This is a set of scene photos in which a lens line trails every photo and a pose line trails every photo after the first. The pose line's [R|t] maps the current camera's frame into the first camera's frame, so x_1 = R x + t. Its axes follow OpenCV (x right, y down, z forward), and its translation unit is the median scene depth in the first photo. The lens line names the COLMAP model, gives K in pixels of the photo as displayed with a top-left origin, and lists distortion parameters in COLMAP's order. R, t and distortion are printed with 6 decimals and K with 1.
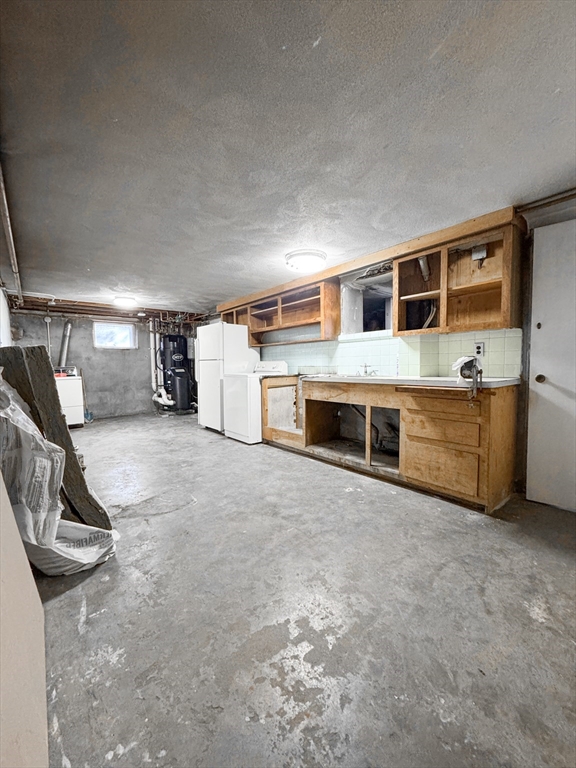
lens RADIAL K [[306.0, 0, 288.0], [0, 306.0, 384.0], [0, 0, 1]] dist [0.000351, 0.000212]
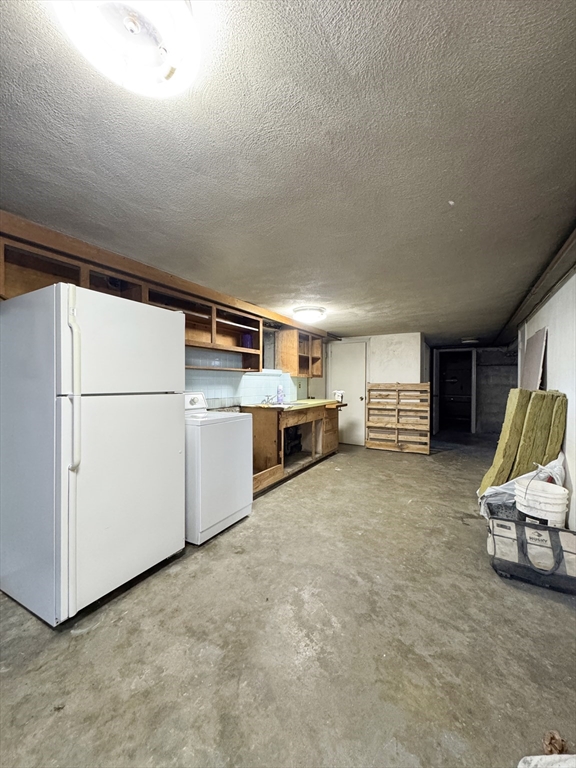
lens RADIAL K [[306.0, 0, 288.0], [0, 306.0, 384.0], [0, 0, 1]] dist [0.000351, 0.000212]
pose [[-0.349857, 0.007229, 0.936775, -1.295620], [0.054914, 0.998409, 0.012804, -0.161535], [-0.935192, 0.055922, -0.349697, 1.838065]]
